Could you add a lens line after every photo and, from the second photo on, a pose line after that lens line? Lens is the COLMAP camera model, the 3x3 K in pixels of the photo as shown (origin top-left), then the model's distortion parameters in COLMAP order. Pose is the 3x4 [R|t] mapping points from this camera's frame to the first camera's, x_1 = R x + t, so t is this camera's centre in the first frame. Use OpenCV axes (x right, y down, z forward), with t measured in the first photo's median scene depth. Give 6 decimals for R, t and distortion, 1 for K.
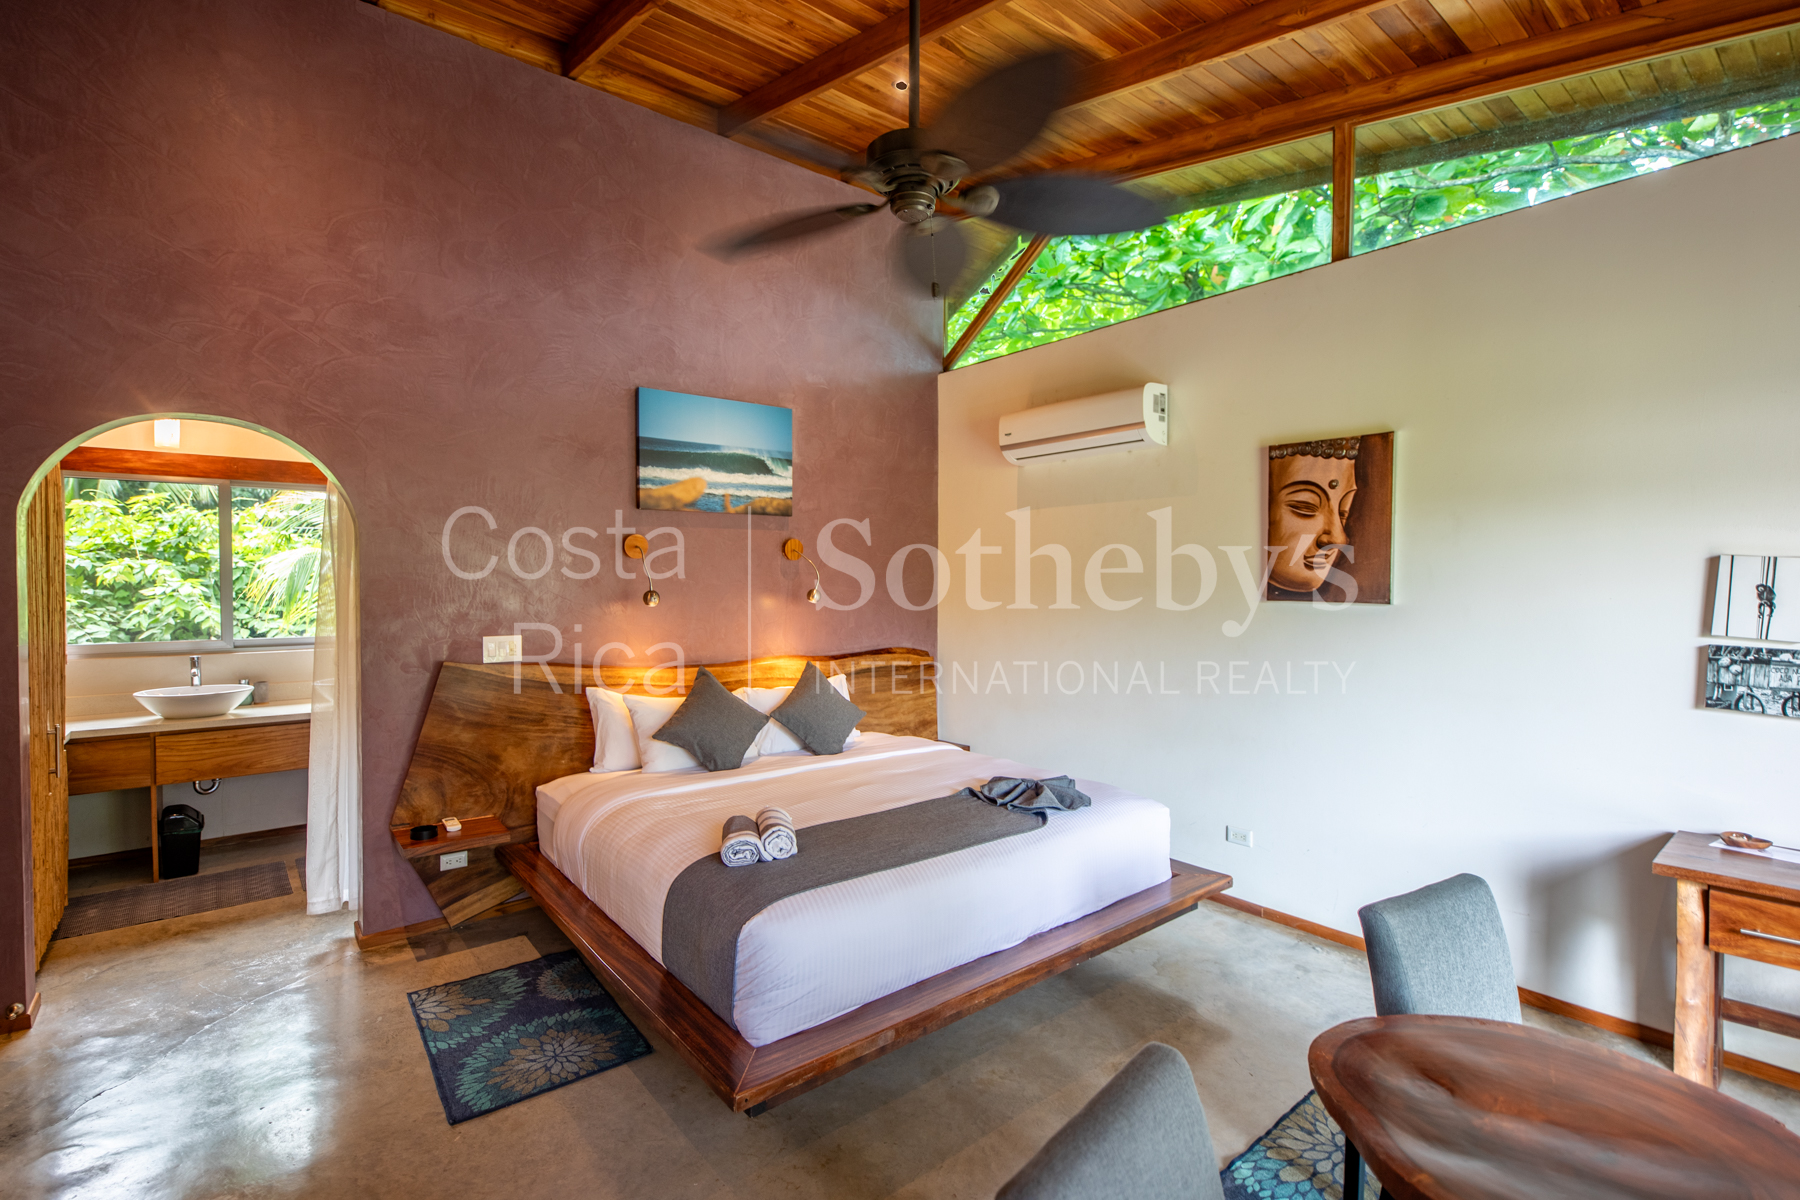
lens RADIAL K [[818.0, 0, 874.6], [0, 818.0, 583.4], [0, 0, 1]] dist [-0.000744, -0.000649]
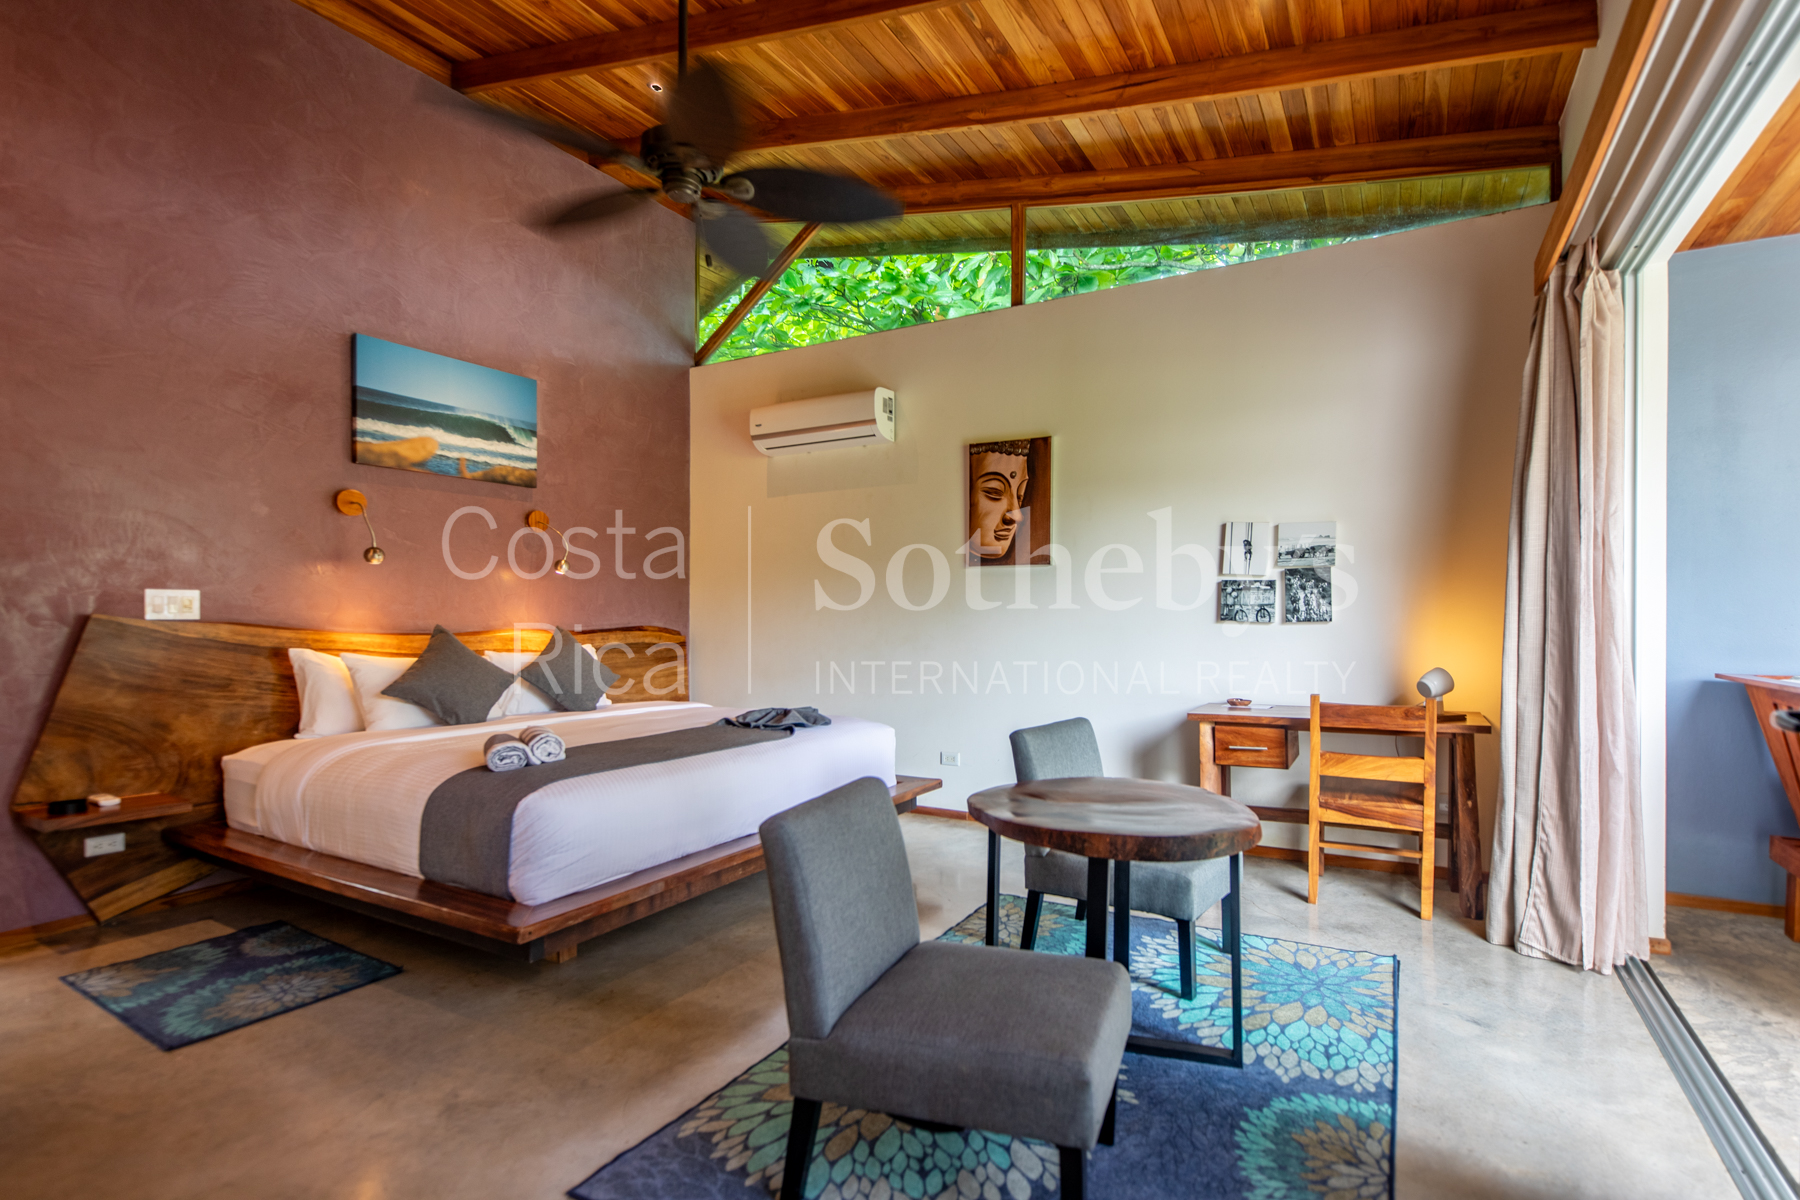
lens RADIAL K [[815.3, 0, 977.3], [0, 815.3, 595.9], [0, 0, 1]] dist [0.011536, -0.008883]
pose [[0.910683, 0.001109, 0.413104, -0.030095], [0.007899, 0.999767, -0.020097, 0.094140], [-0.413030, 0.021565, 0.910462, -0.155978]]
